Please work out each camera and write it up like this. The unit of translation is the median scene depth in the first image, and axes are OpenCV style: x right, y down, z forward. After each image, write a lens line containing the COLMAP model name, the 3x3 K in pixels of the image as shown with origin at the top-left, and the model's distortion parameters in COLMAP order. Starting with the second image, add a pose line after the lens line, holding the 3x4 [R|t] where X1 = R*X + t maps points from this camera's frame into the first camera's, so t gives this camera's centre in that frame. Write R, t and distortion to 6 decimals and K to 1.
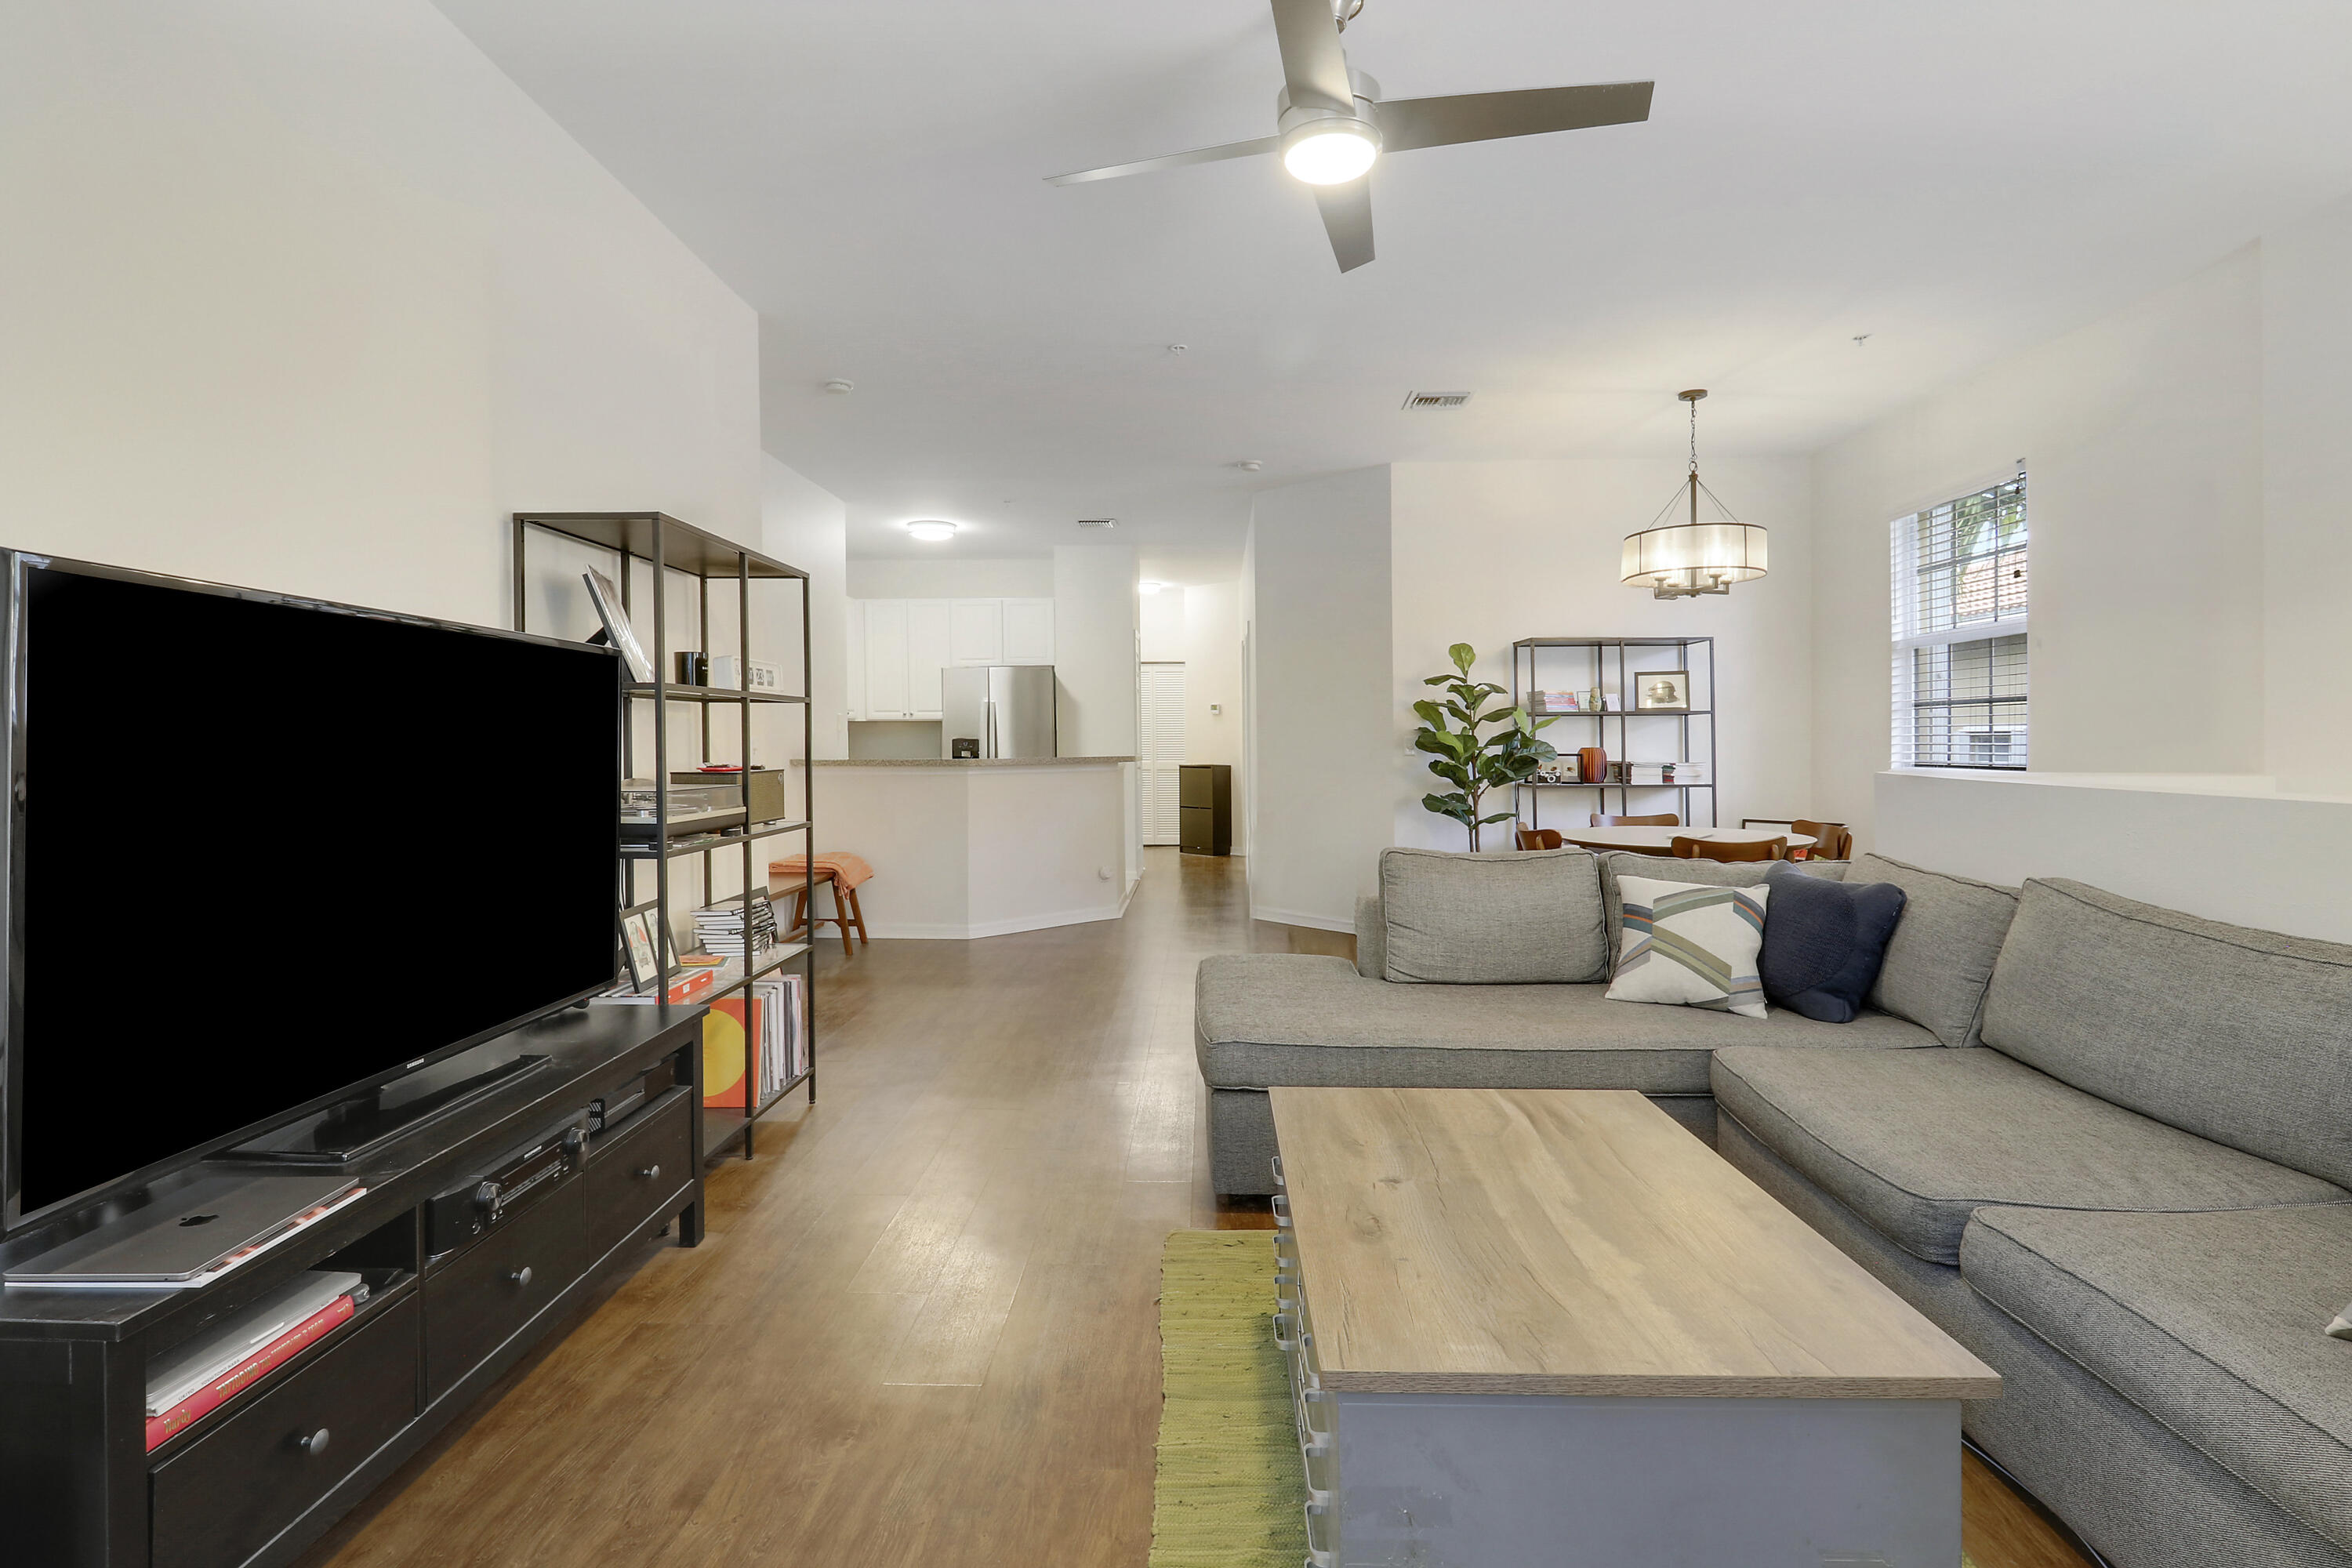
lens RADIAL K [[1109.6, 0, 1153.0], [0, 1109.6, 751.6], [0, 0, 1]] dist [-0.003341, -0.010038]
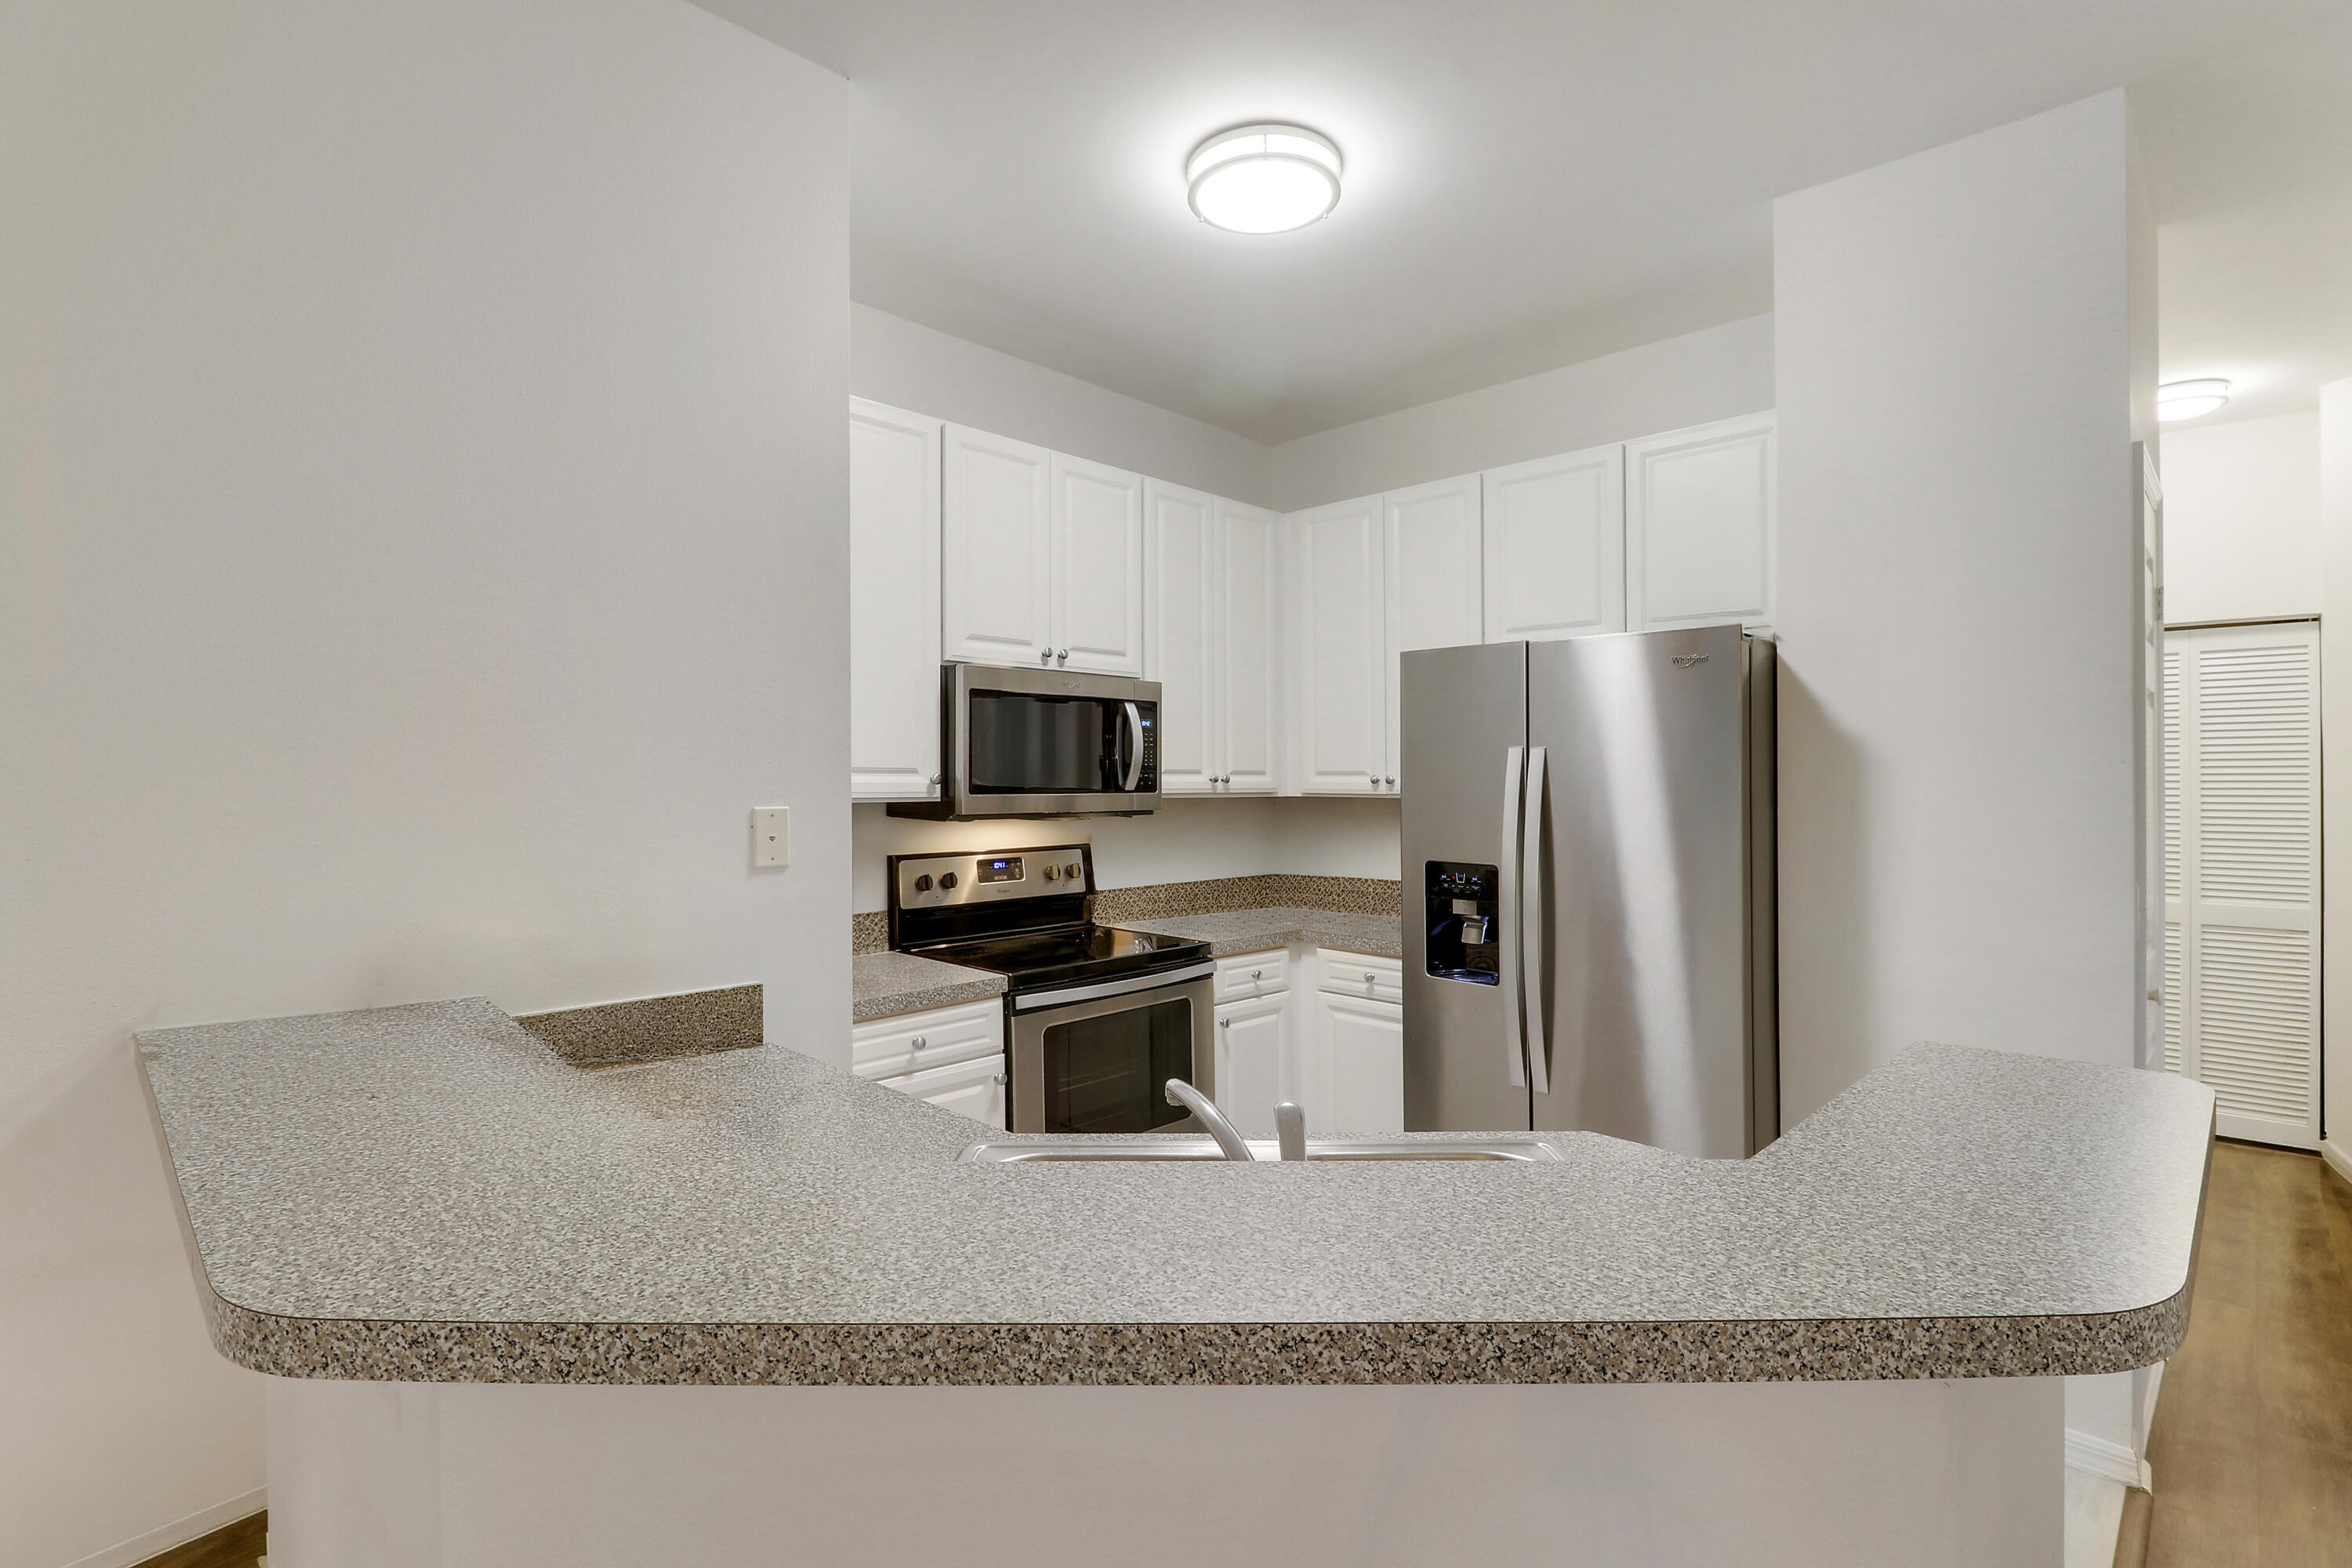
lens RADIAL K [[1109.6, 0, 1143.4], [0, 1109.6, 777.2], [0, 0, 1]] dist [-0.003341, -0.010038]
pose [[0.731778, -0.005362, -0.681522, -0.021599], [-0.001292, 0.999956, -0.009254, -0.048914], [0.681542, 0.007652, 0.731739, 1.005689]]
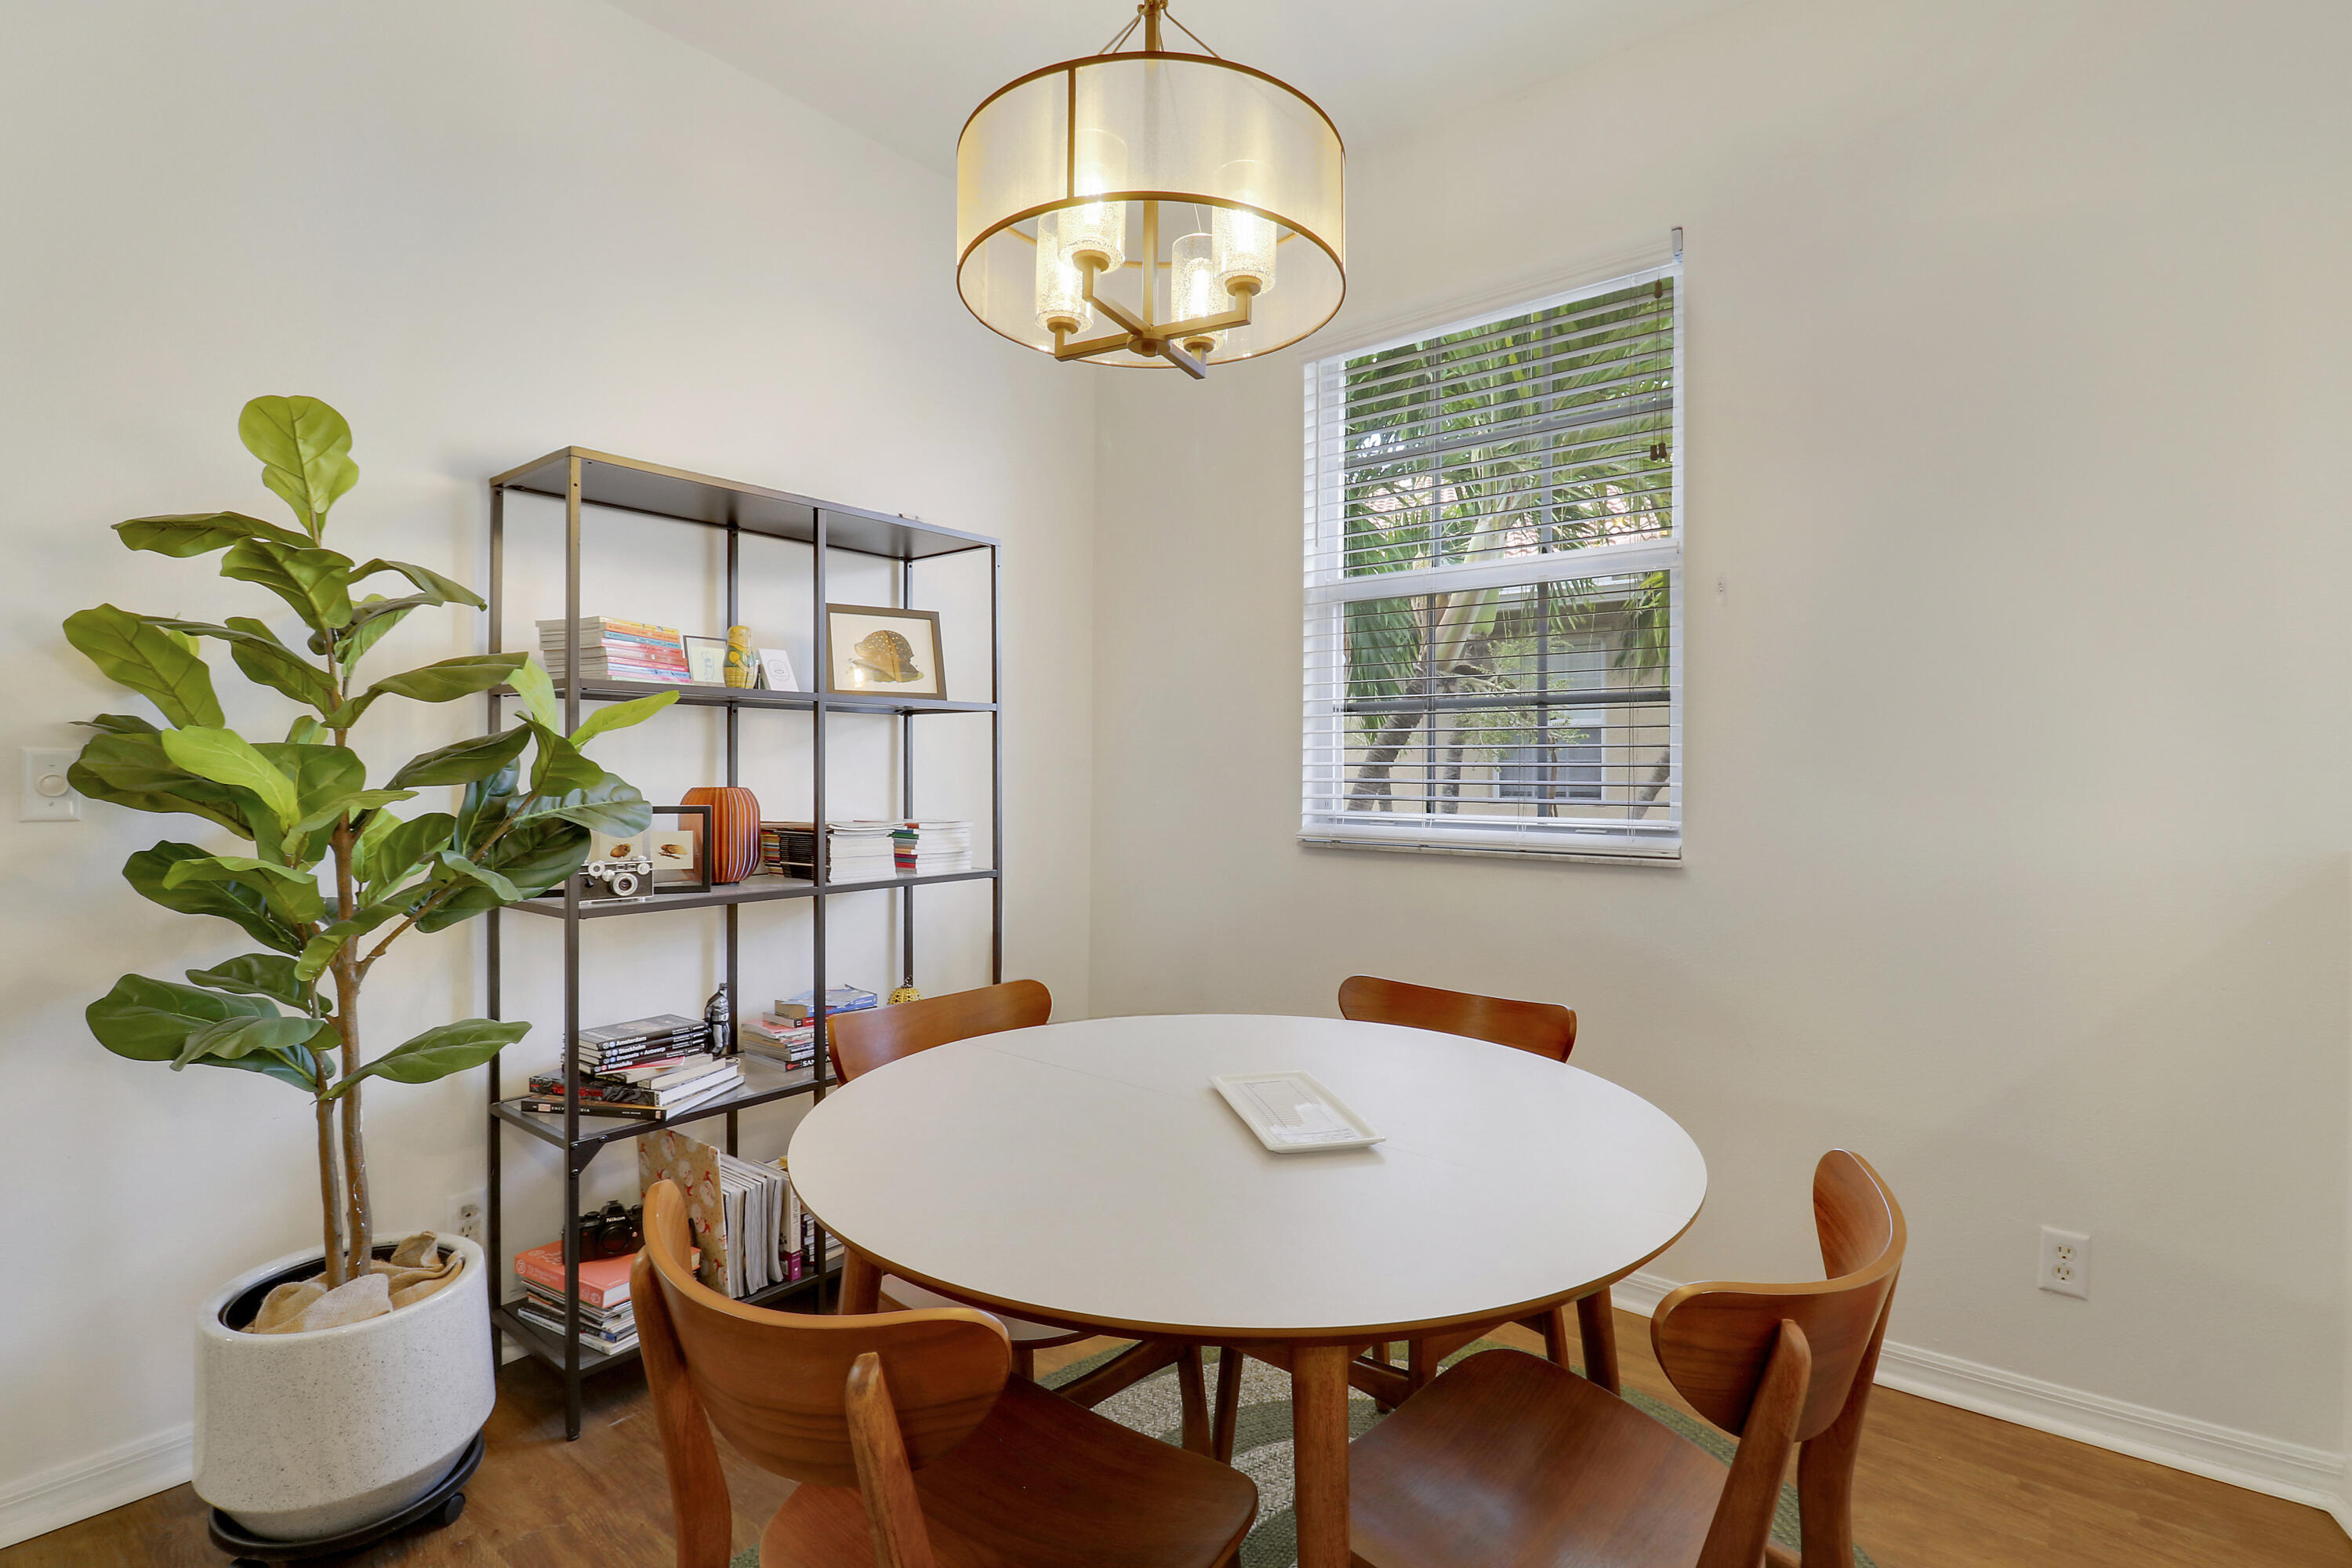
lens RADIAL K [[1109.6, 0, 1206.2], [0, 1109.6, 754.0], [0, 0, 1]] dist [-0.003341, -0.010038]
pose [[0.564746, 0.017693, 0.825075, 0.184431], [-0.000452, 0.999777, -0.021130, -0.007353], [-0.825264, 0.011560, 0.564628, 0.670696]]
